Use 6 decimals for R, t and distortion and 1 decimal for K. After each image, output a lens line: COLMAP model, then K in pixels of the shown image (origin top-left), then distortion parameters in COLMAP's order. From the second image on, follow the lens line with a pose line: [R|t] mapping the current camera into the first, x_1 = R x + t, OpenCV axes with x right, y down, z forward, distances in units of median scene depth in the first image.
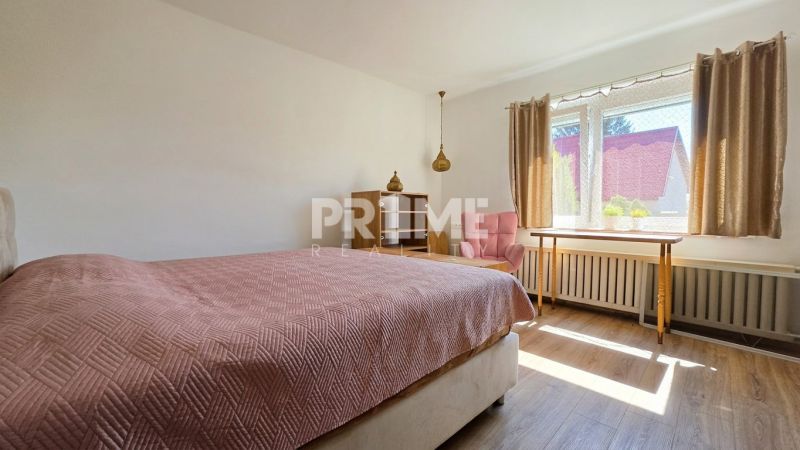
lens RADIAL K [[319.7, 0, 397.7], [0, 319.7, 221.9], [0, 0, 1]] dist [-0.000457, 0.000023]
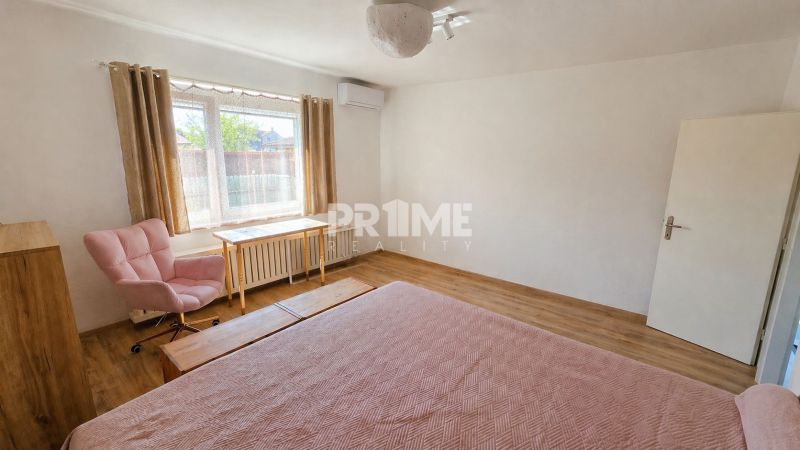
lens RADIAL K [[319.7, 0, 397.7], [0, 319.7, 221.9], [0, 0, 1]] dist [-0.000457, 0.000023]
pose [[-0.073334, -0.187341, 0.979554, -0.546009], [0.046378, 0.980495, 0.190993, -0.170751], [-0.996228, 0.059436, -0.063215, 0.592458]]
